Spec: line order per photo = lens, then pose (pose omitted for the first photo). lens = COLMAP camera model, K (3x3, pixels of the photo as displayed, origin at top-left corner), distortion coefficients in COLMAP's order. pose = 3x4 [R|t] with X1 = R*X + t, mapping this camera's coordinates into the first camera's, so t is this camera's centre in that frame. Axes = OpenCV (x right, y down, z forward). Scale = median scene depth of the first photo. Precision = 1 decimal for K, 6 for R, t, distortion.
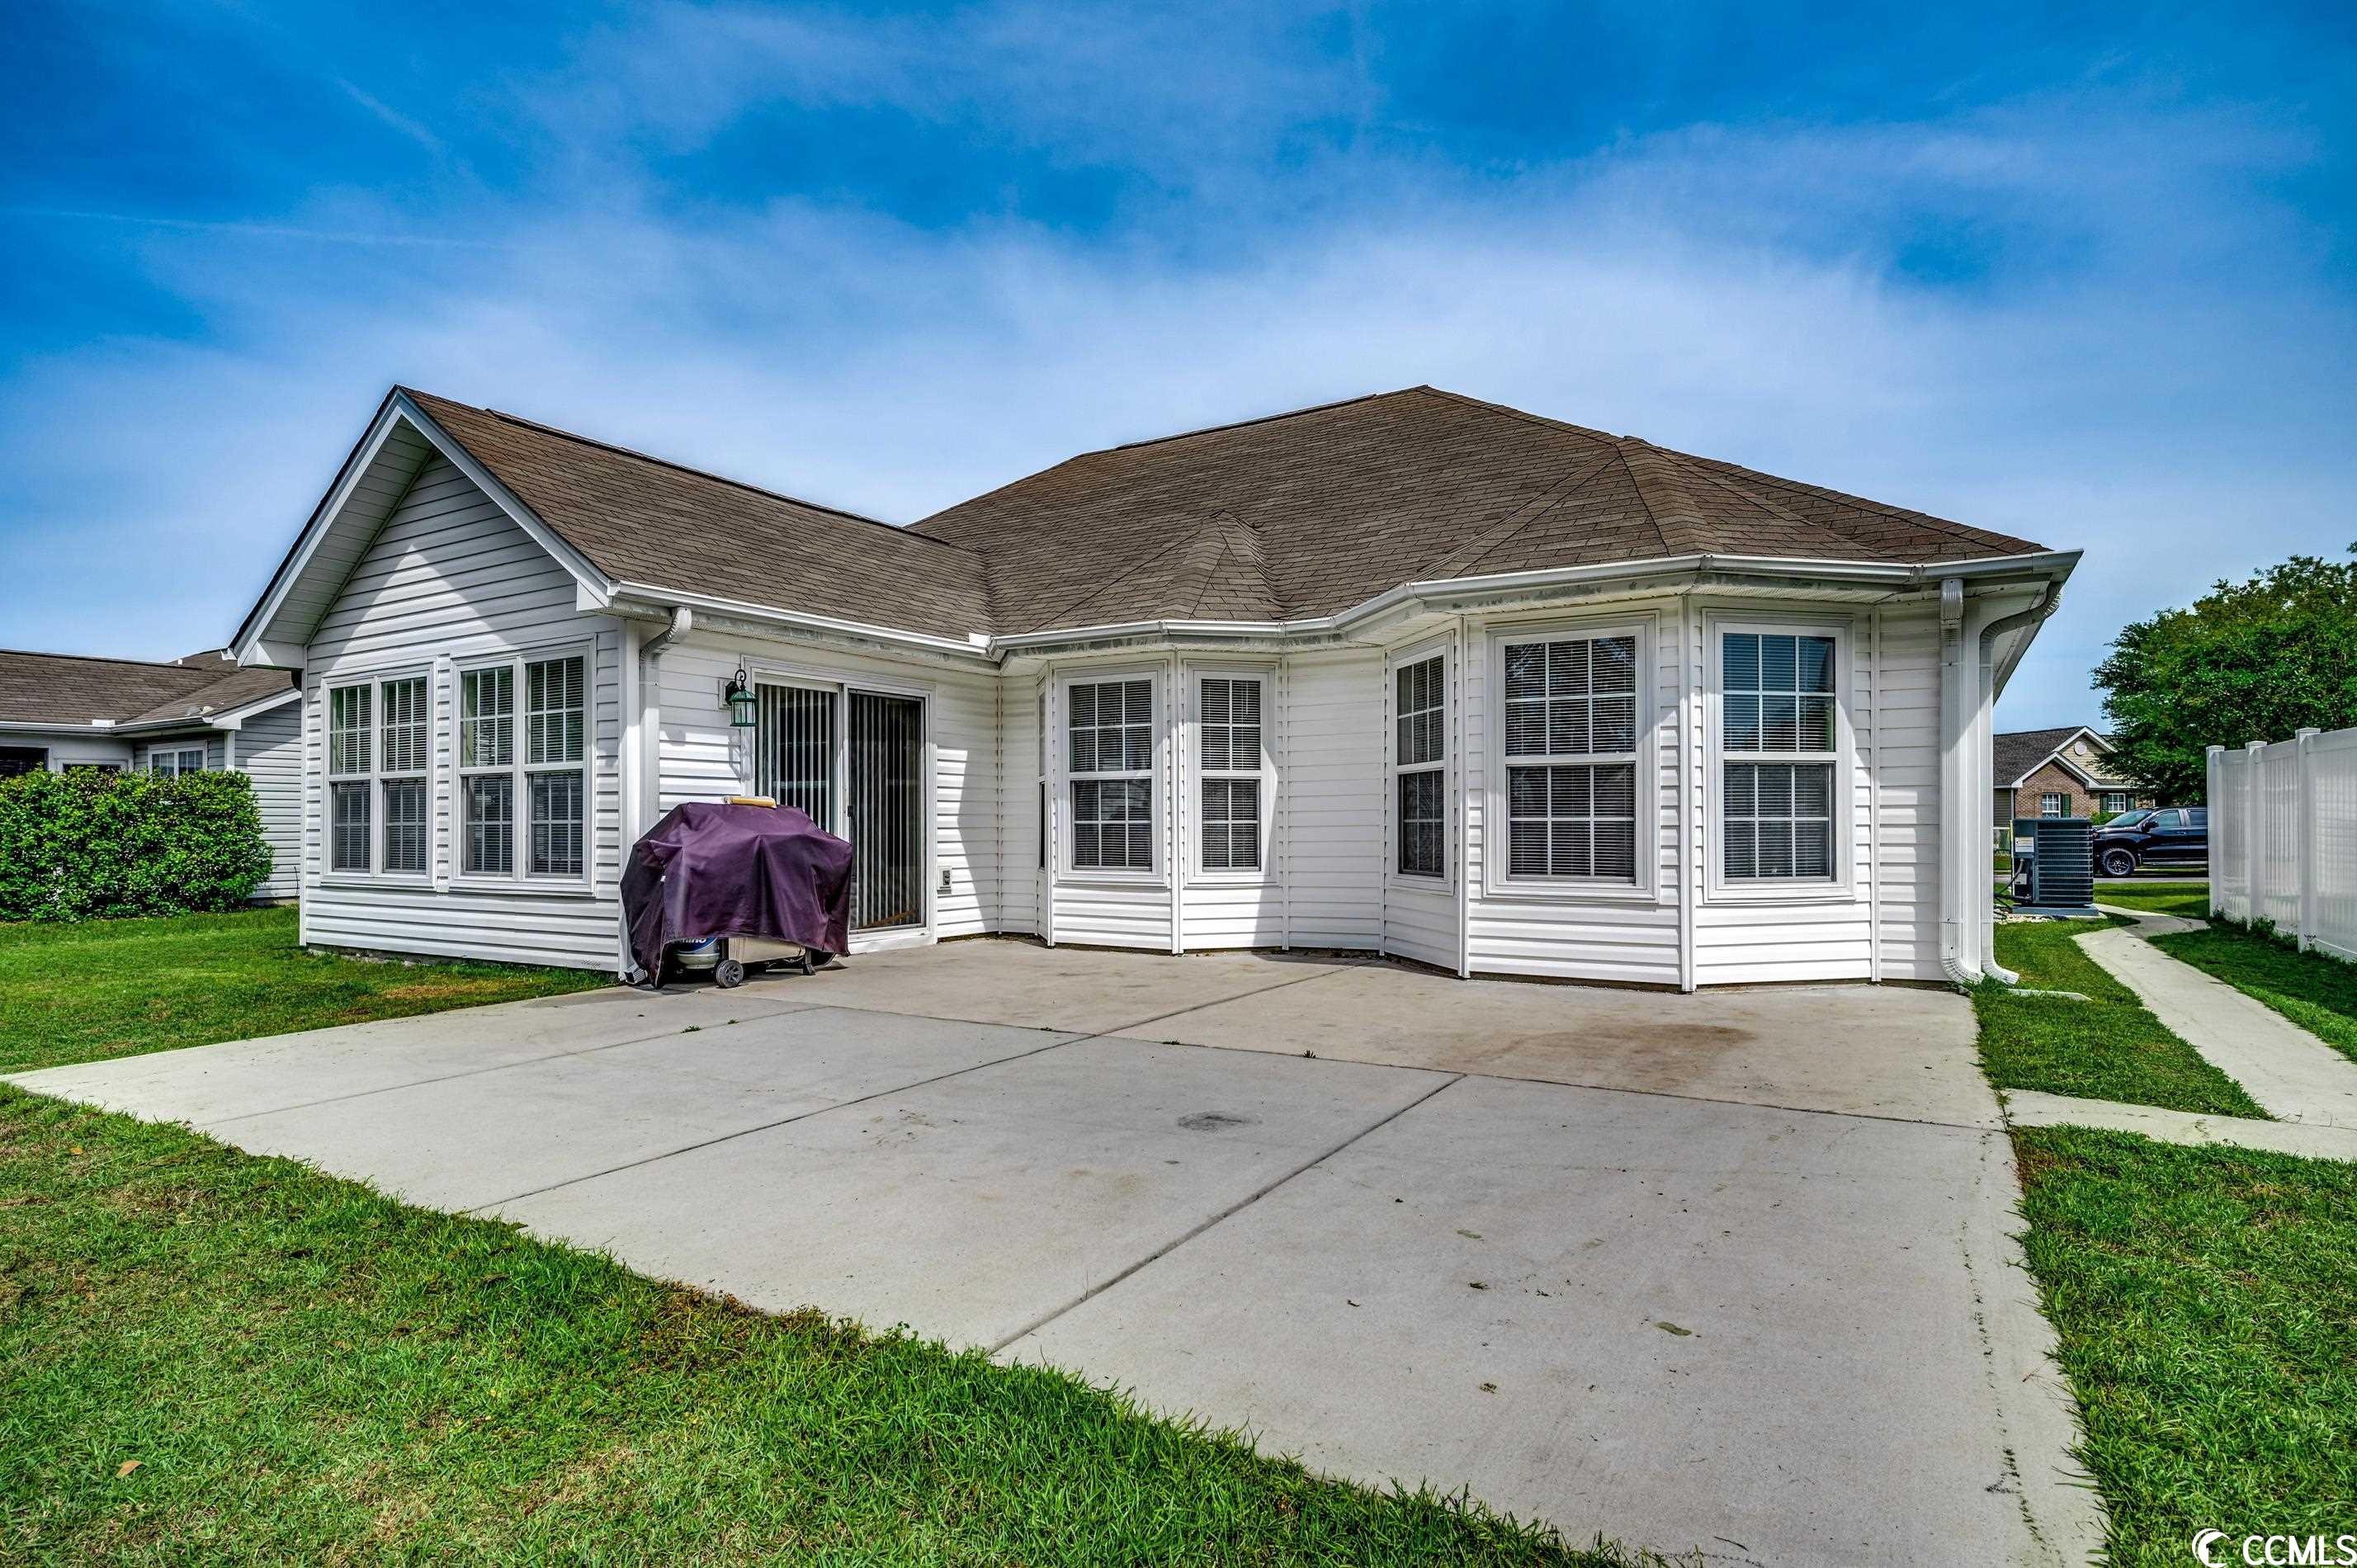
lens RADIAL K [[1260.1, 0, 1166.5], [0, 1260.1, 804.8], [0, 0, 1]] dist [0.005184, -0.006004]
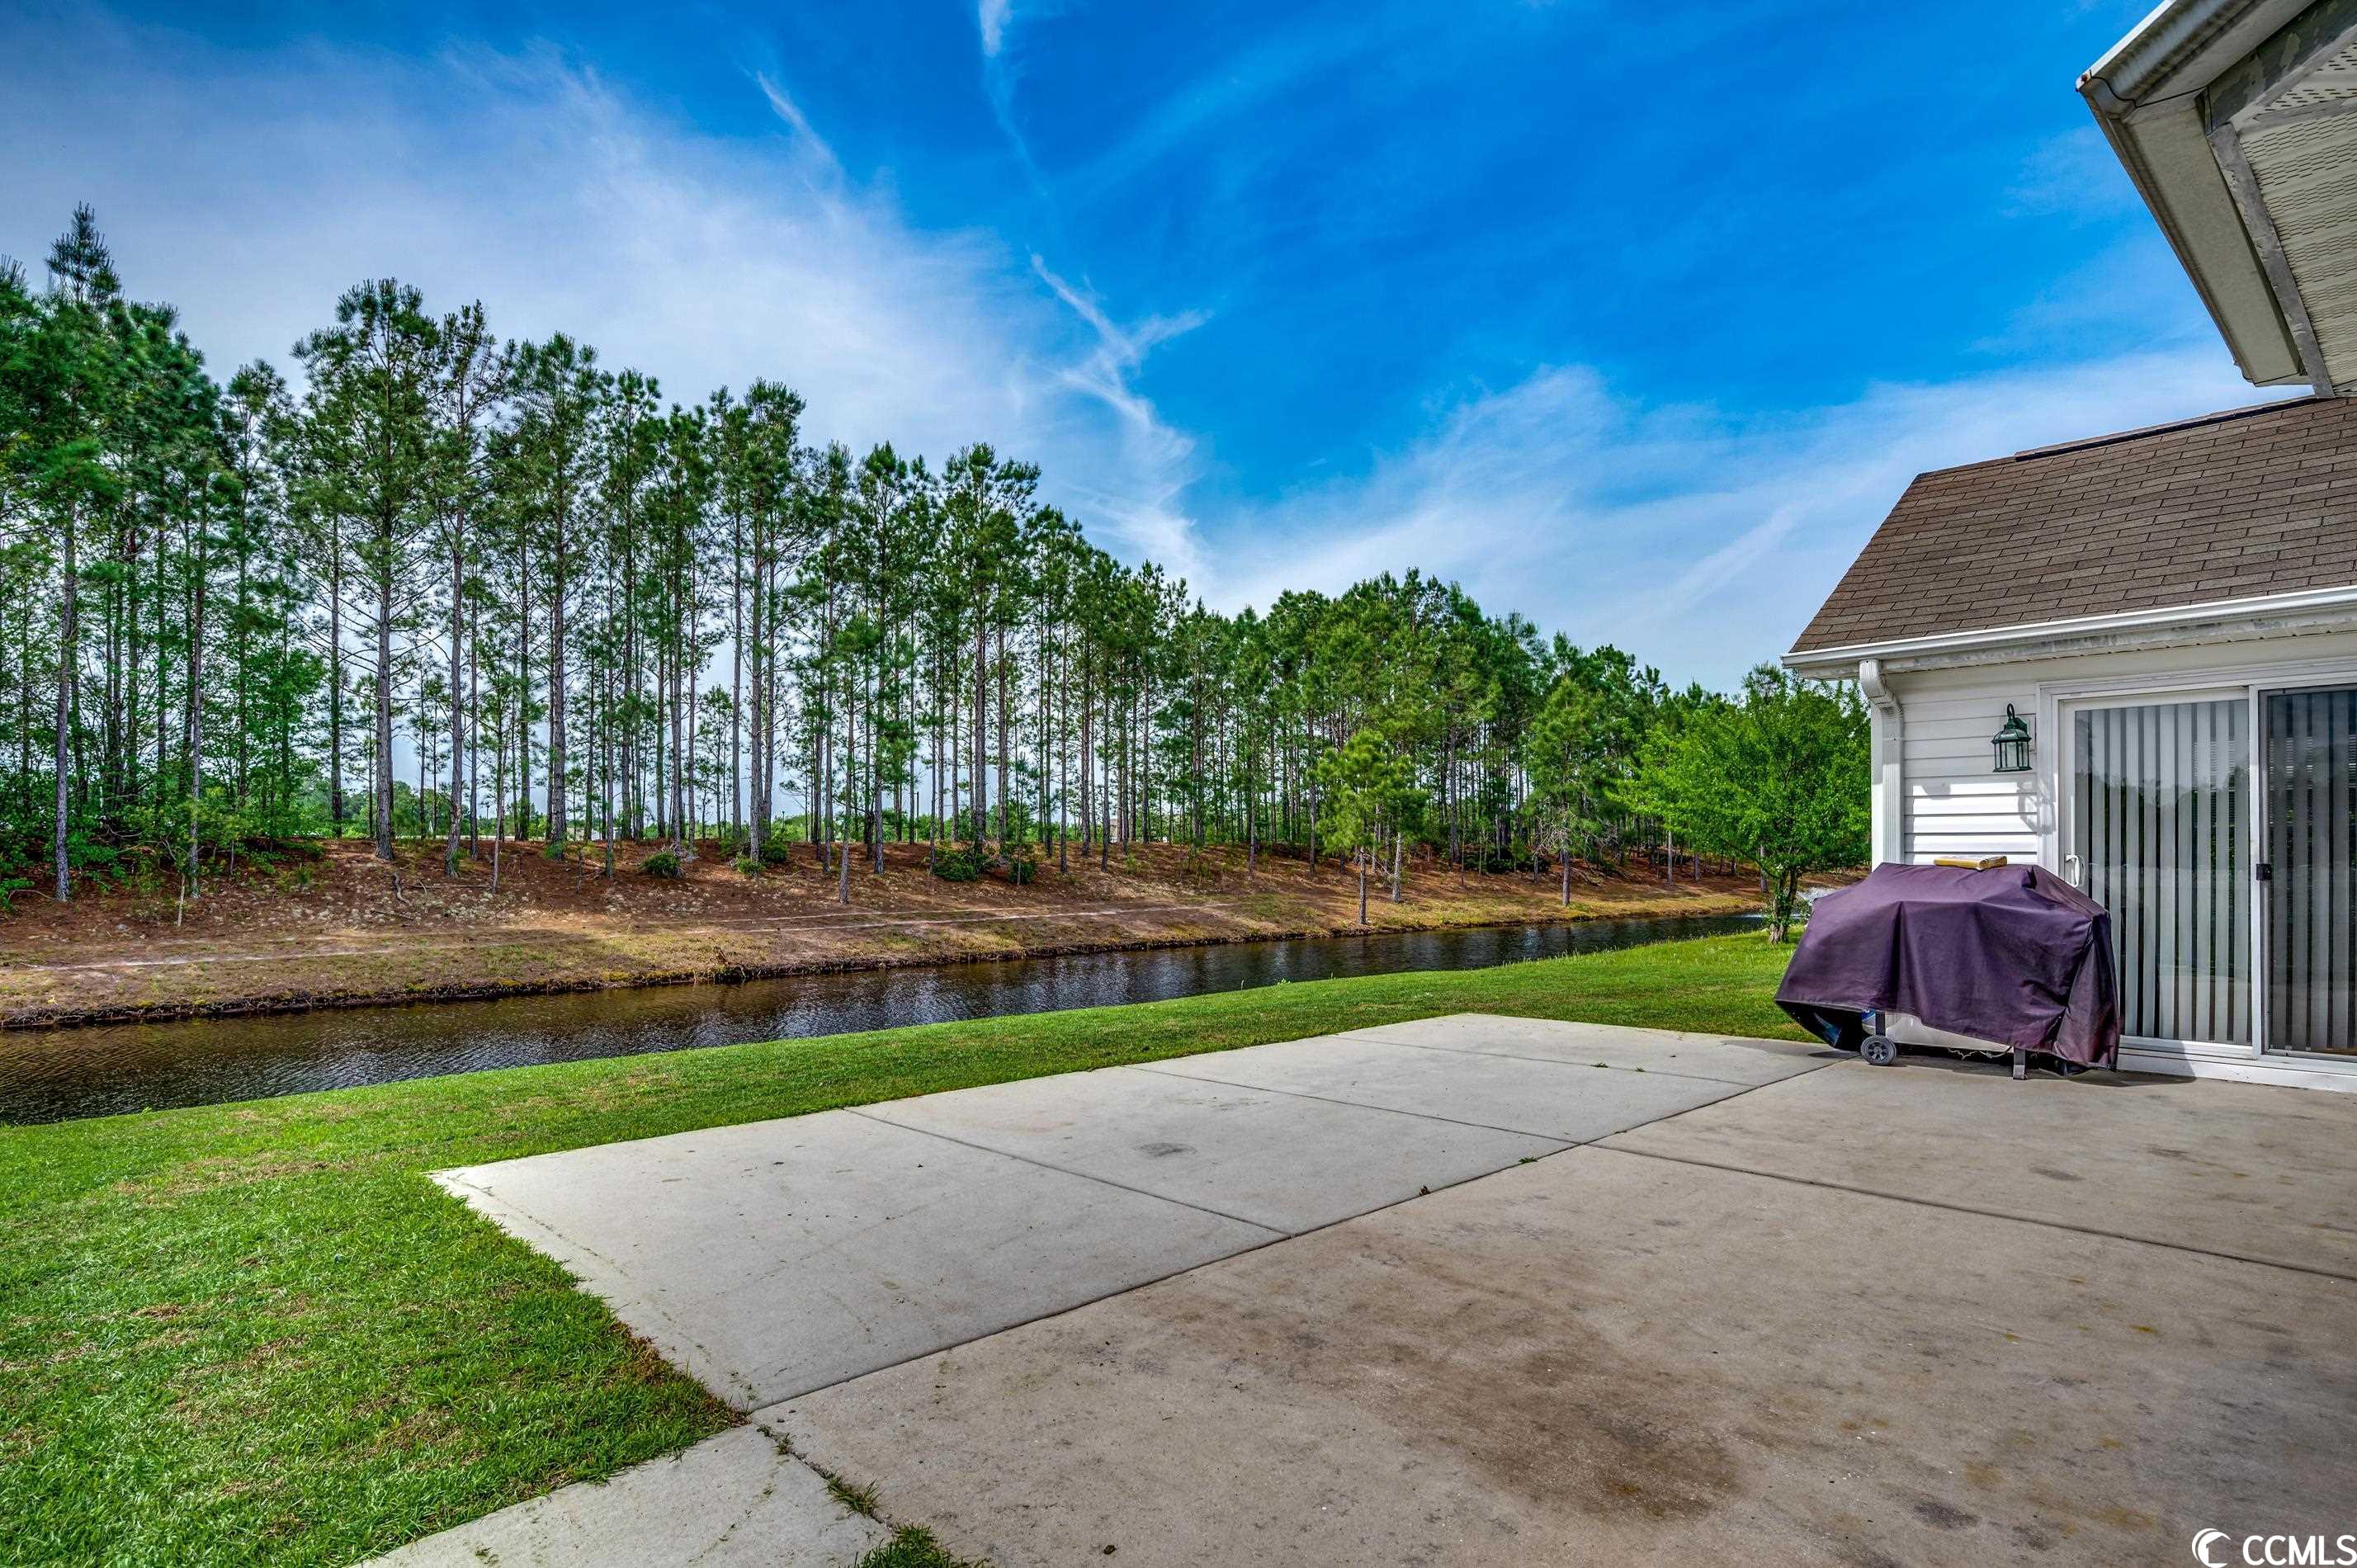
lens RADIAL K [[1260.1, 0, 1201.1], [0, 1260.1, 877.1], [0, 0, 1]] dist [0.005184, -0.006004]
pose [[-0.272039, 0.022312, -0.962027, 1.195359], [0.019807, 0.999649, 0.017584, -0.033342], [0.962082, -0.014271, -0.272386, 1.370142]]
